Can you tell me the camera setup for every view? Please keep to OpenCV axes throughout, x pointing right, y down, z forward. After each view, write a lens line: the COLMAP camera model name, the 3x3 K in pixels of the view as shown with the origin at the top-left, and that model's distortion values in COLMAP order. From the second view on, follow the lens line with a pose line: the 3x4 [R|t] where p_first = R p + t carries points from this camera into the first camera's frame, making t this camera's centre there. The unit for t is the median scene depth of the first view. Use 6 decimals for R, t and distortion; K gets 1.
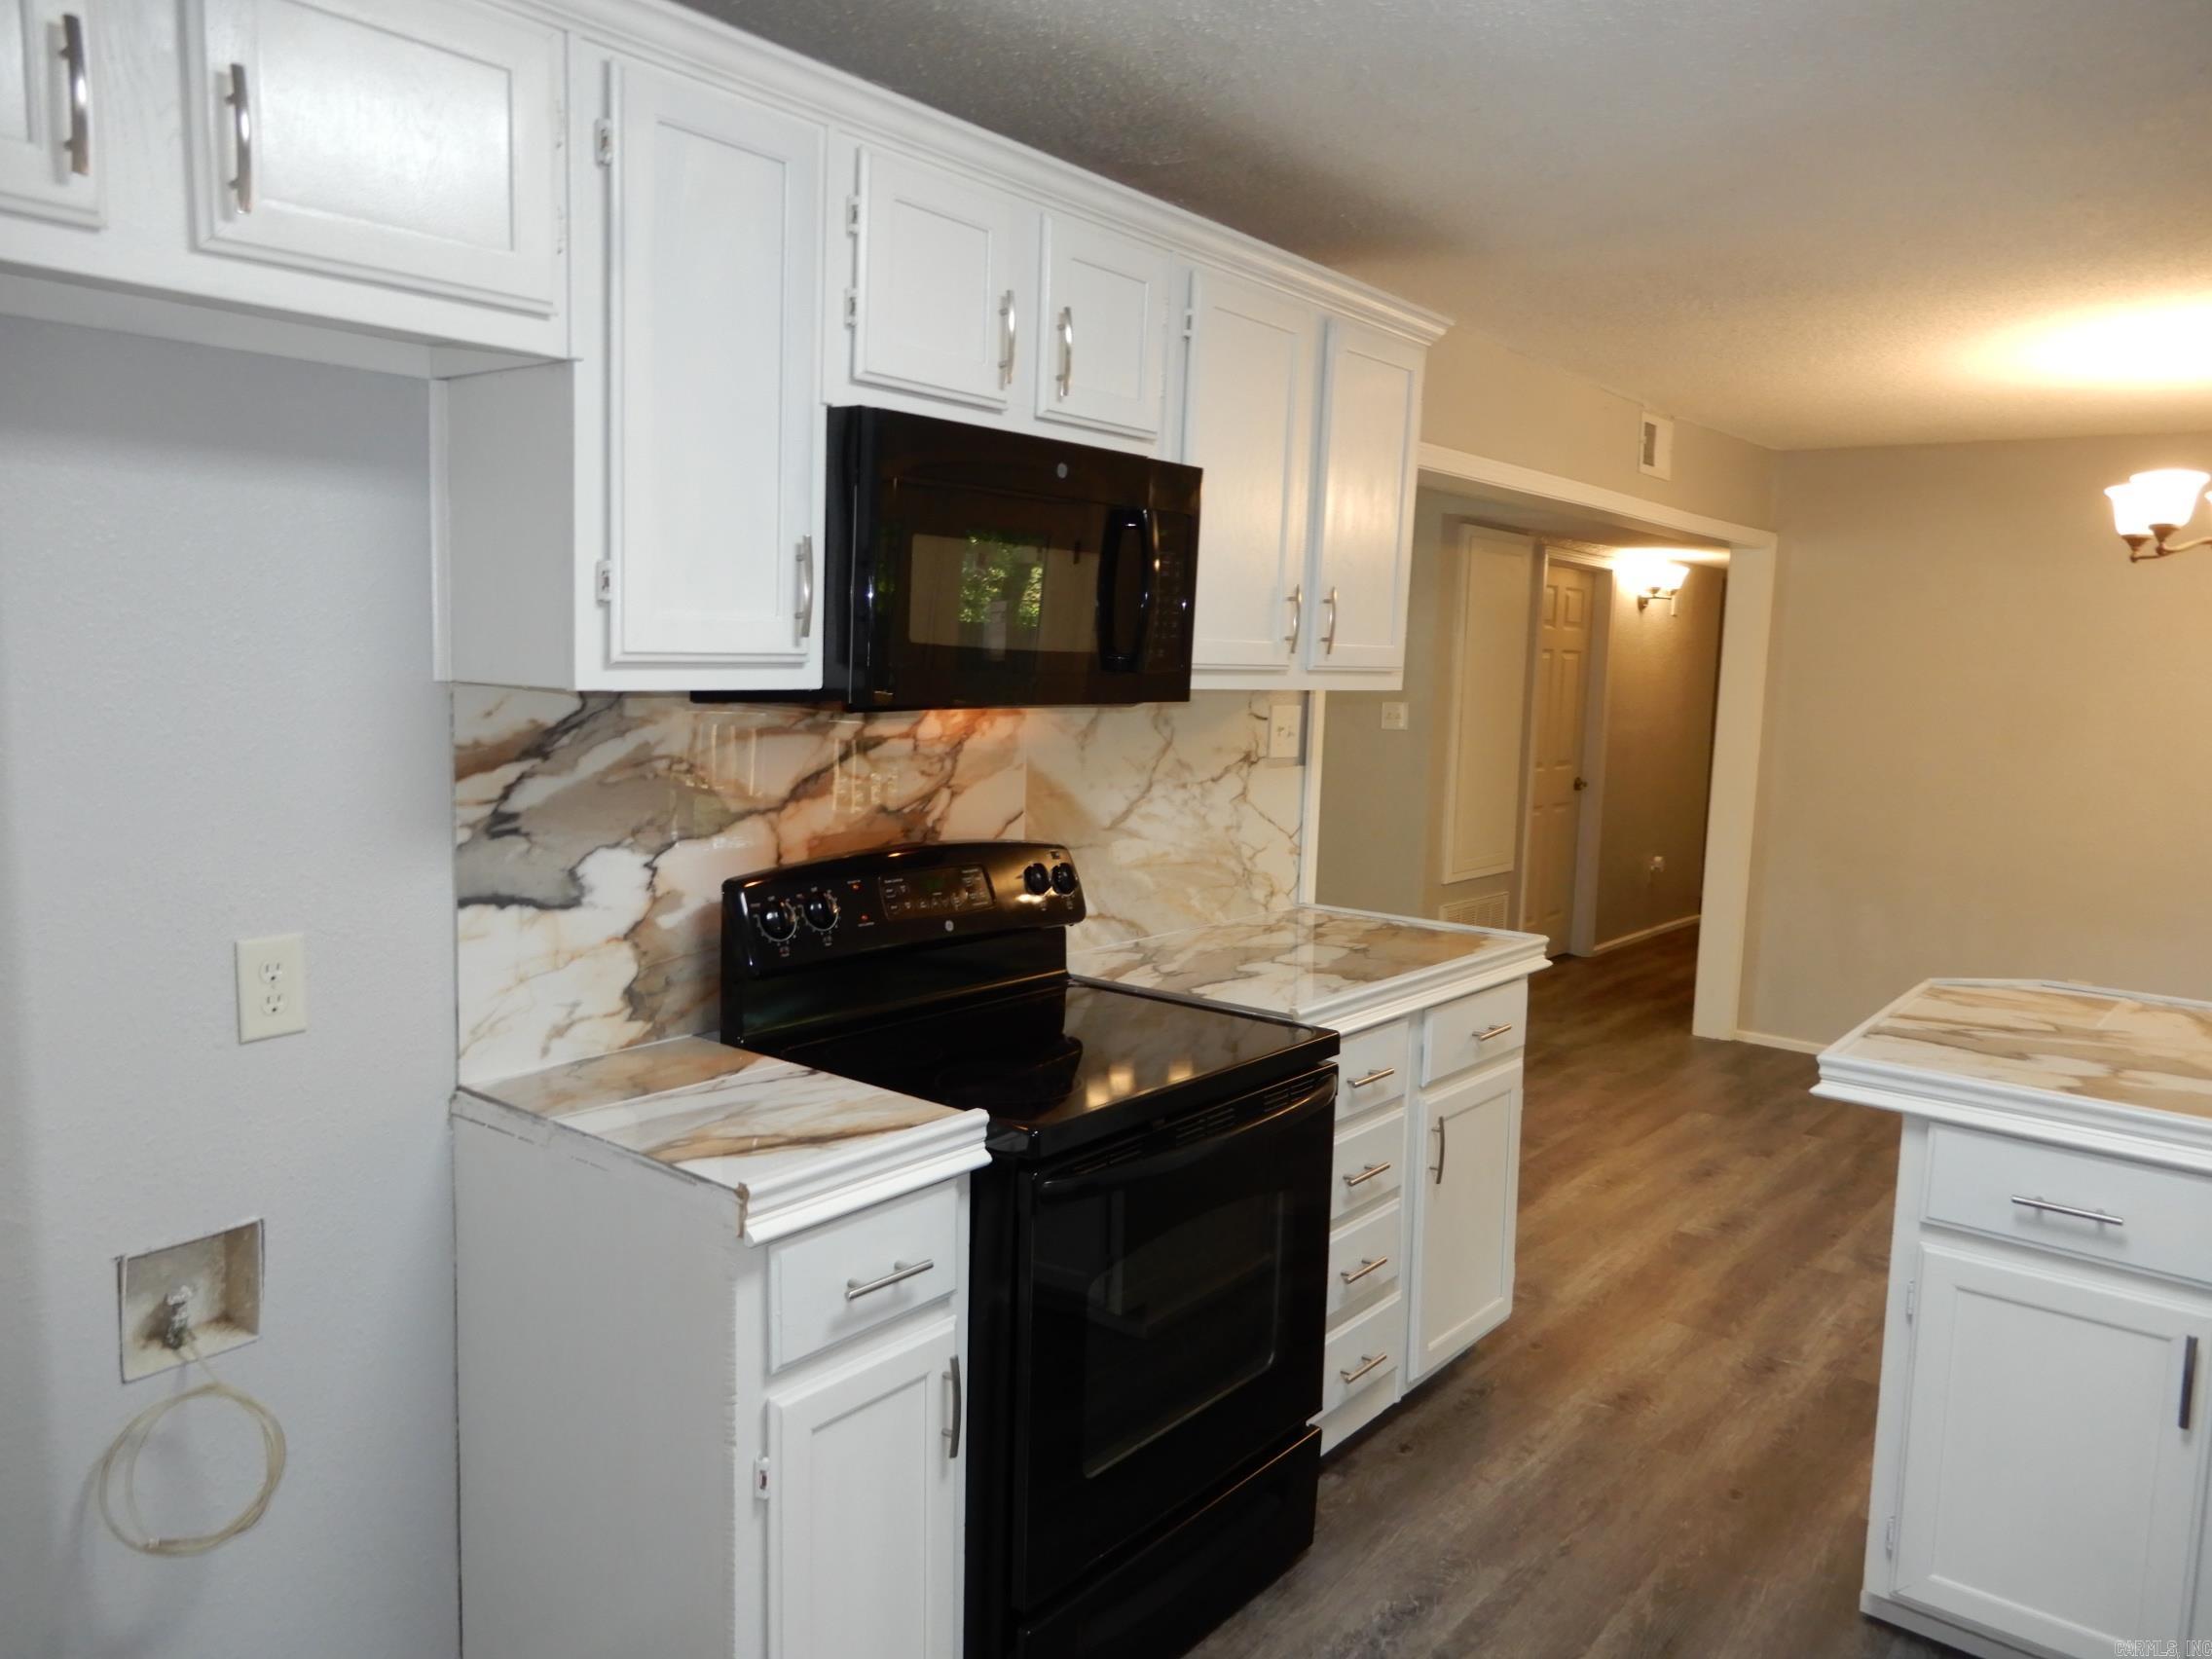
lens RADIAL K [[1583.4, 0, 1105.6], [0, 1583.4, 815.8], [0, 0, 1]] dist [0.009277, -0.002263]
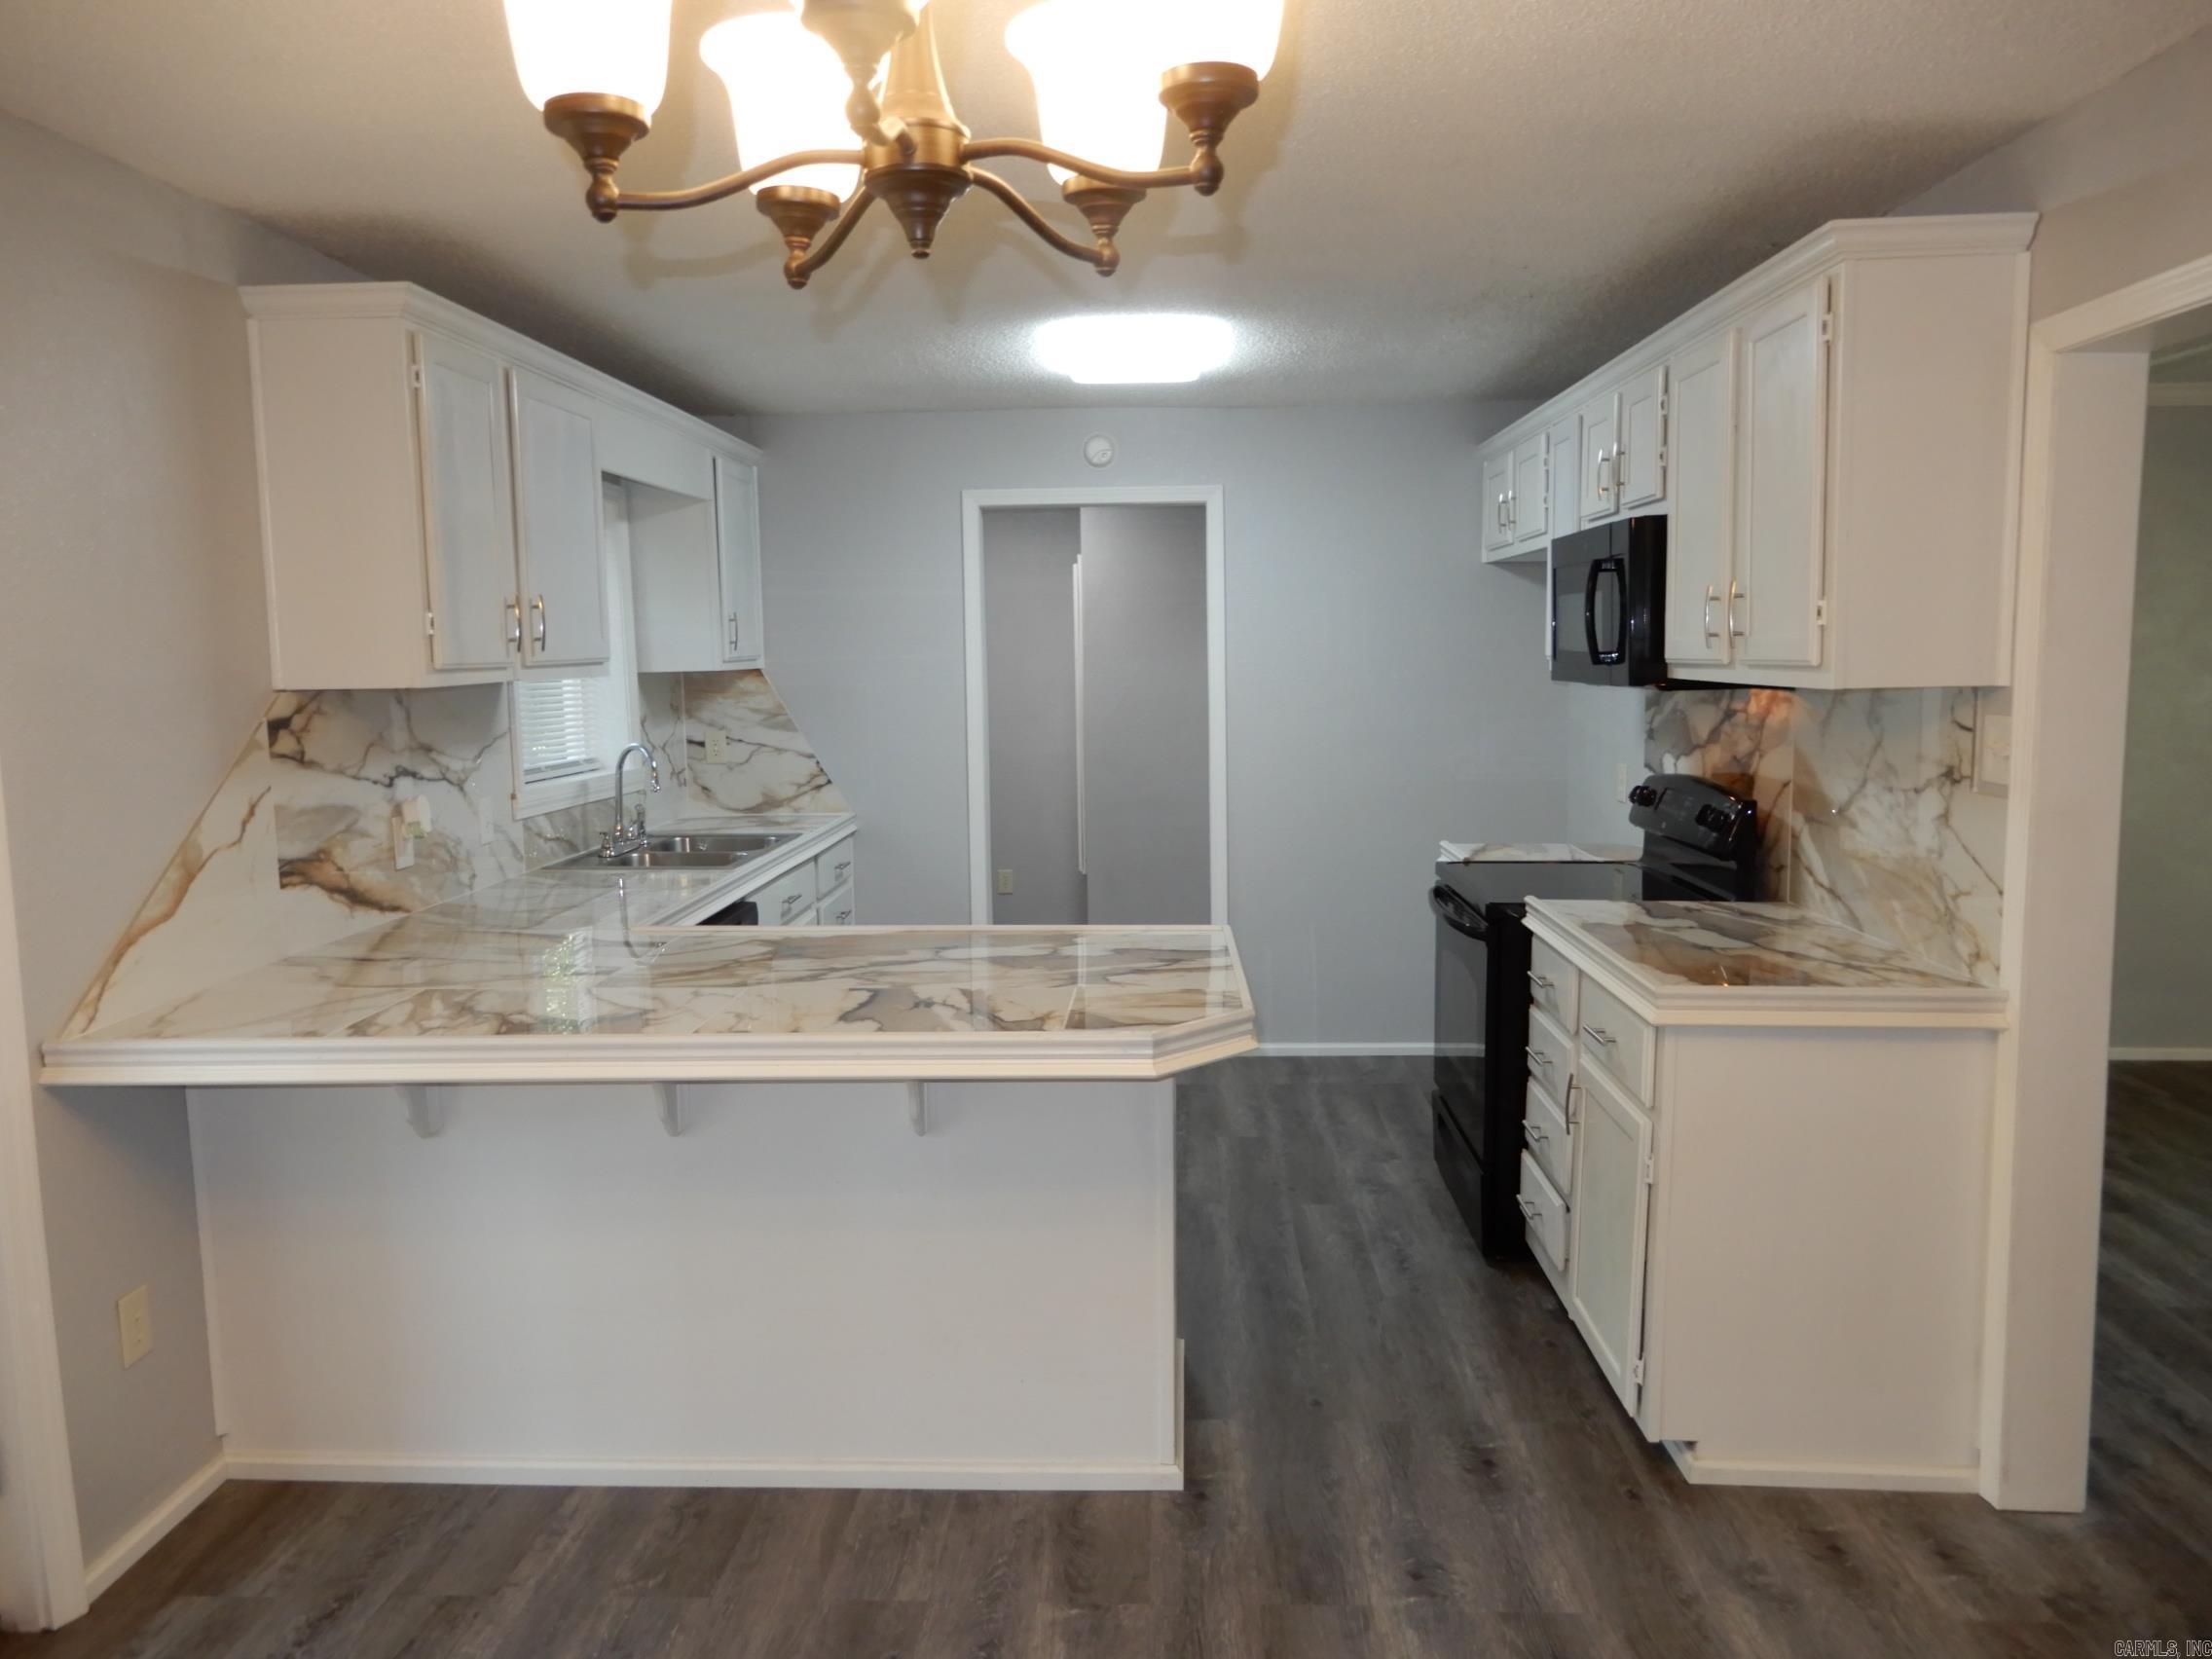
lens RADIAL K [[1580.6, 0, 1104.3], [0, 1580.6, 826.4], [0, 0, 1]] dist [0.007285, 0.002233]
pose [[-0.806753, 0.039593, -0.589560, 1.028459], [-0.083066, 0.980245, 0.179498, -0.133367], [0.585020, 0.193783, -0.787527, 1.526091]]
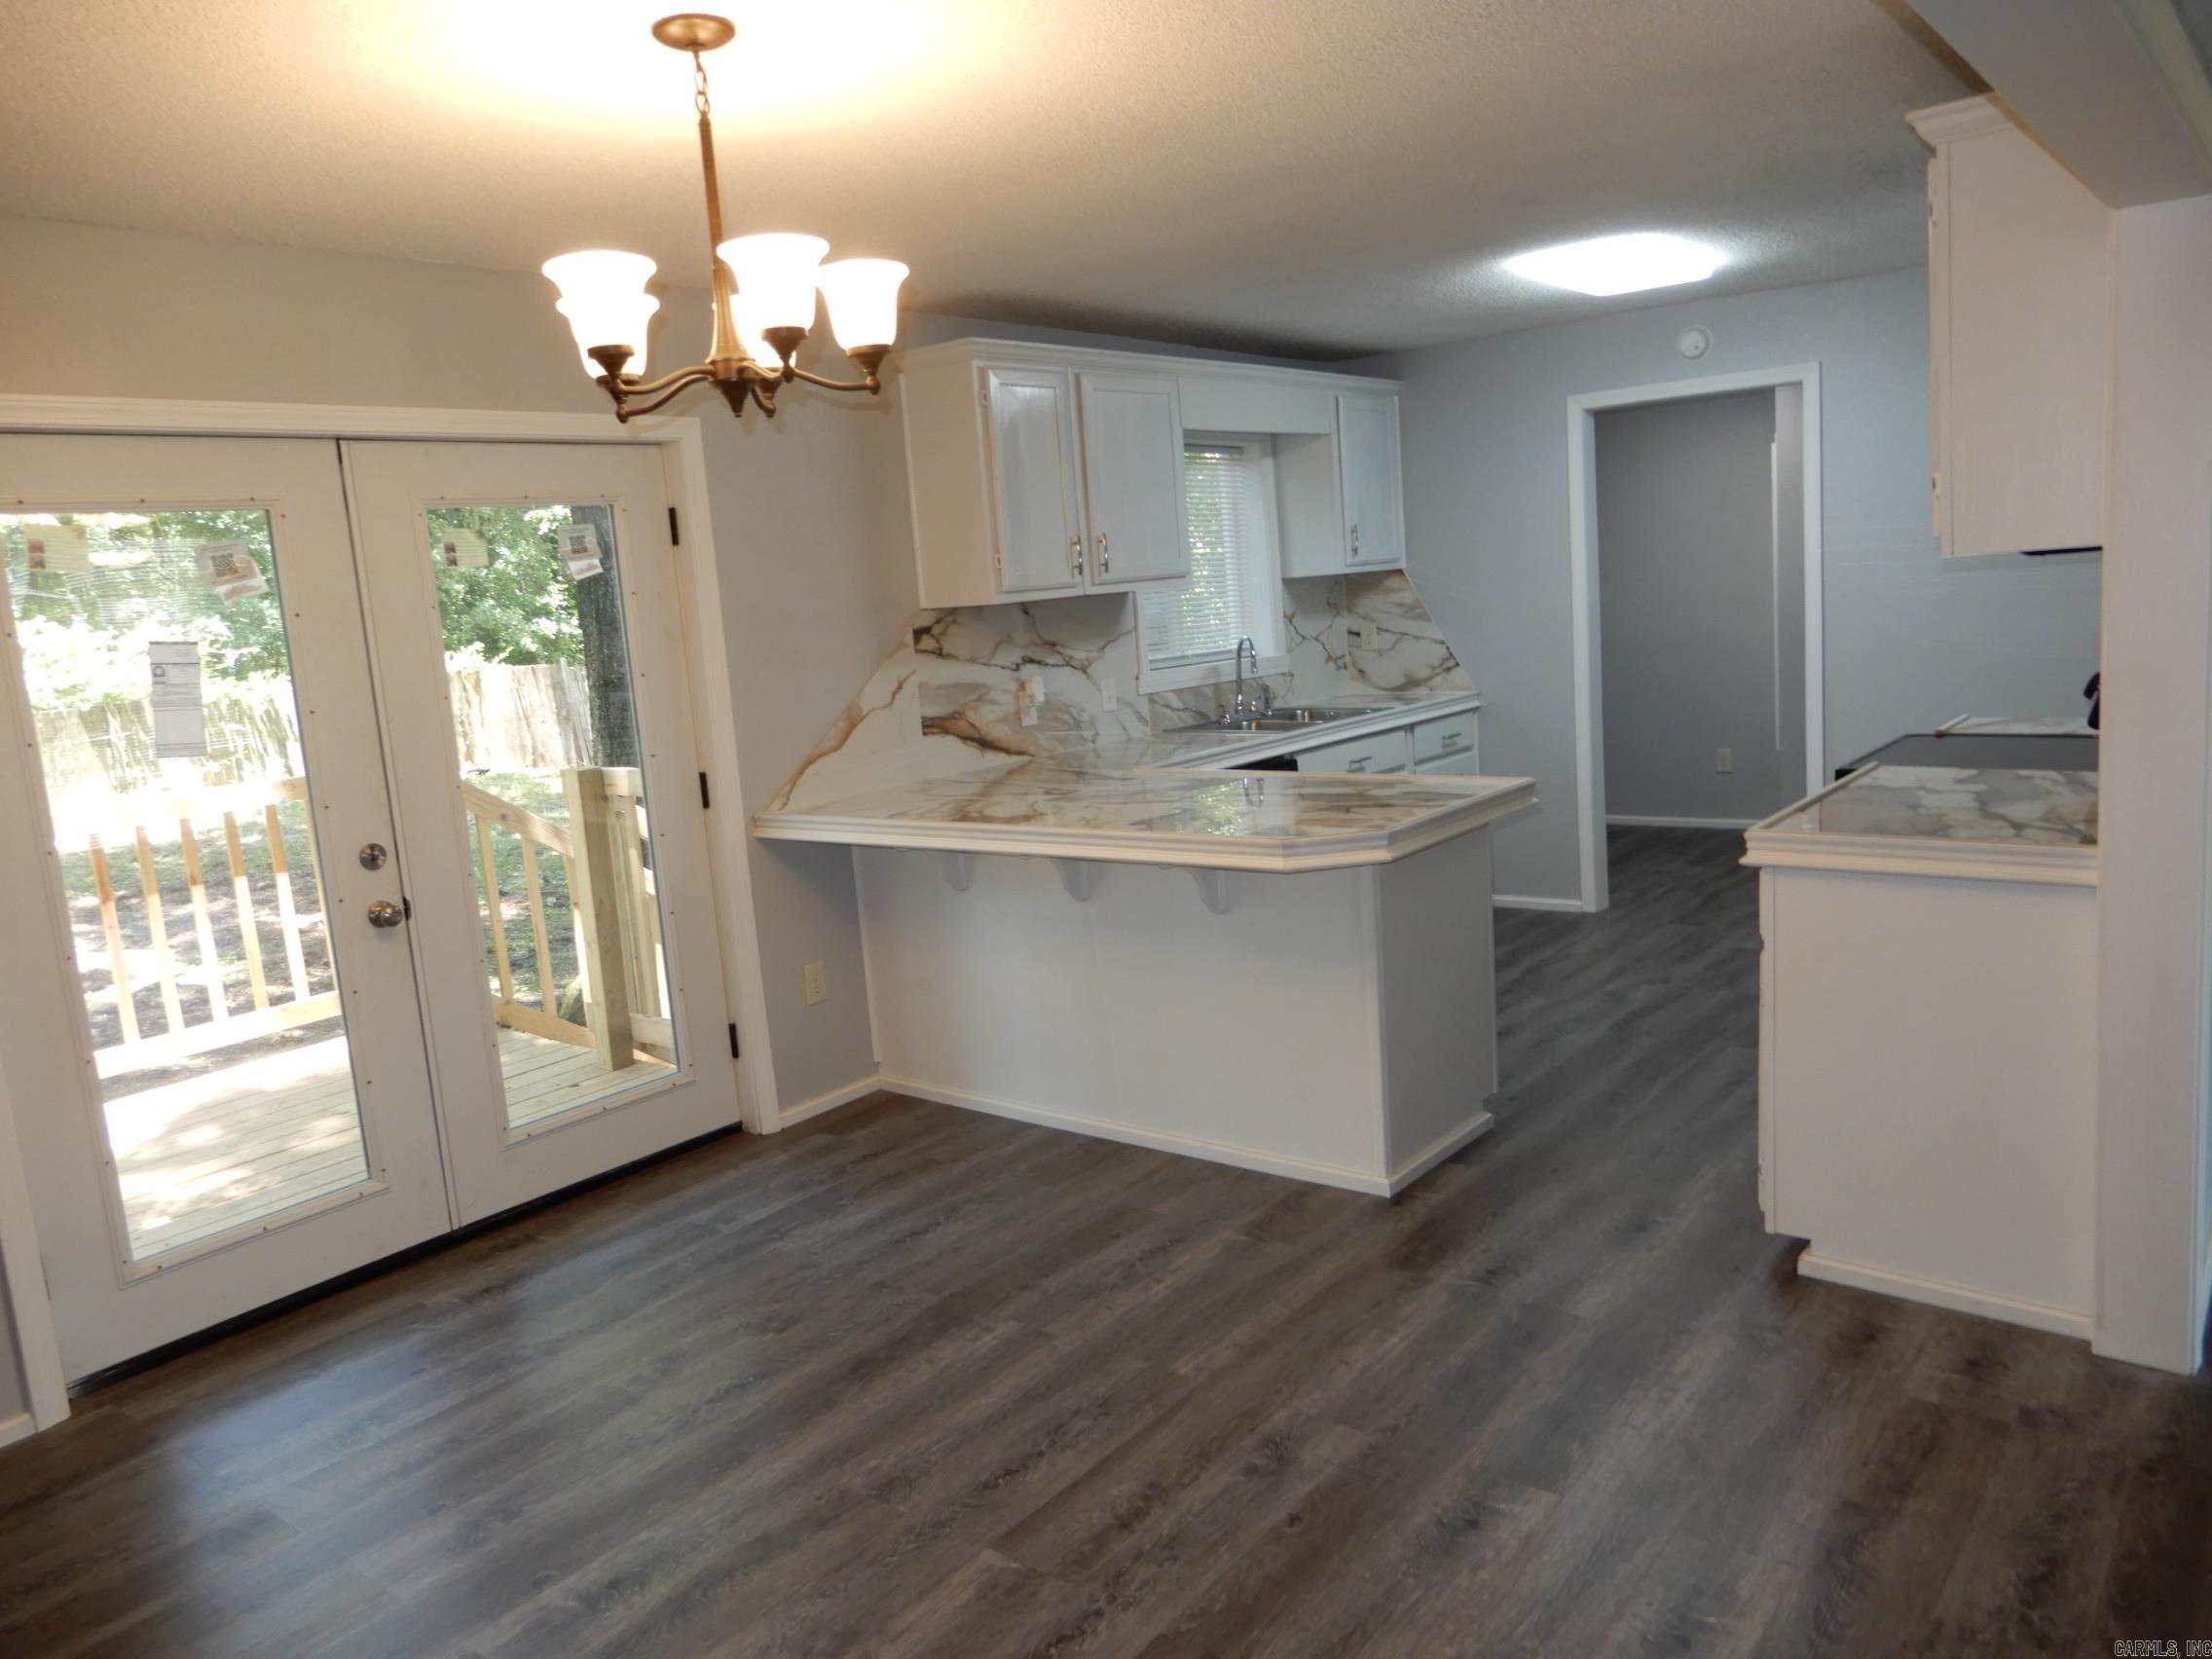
lens RADIAL K [[1583.4, 0, 1105.6], [0, 1583.4, 815.8], [0, 0, 1]] dist [0.009277, -0.002263]
pose [[-0.999392, 0.034785, 0.002418, 0.682727], [0.034236, 0.965747, 0.257218, -0.194212], [0.006612, 0.257144, -0.966350, 1.983527]]
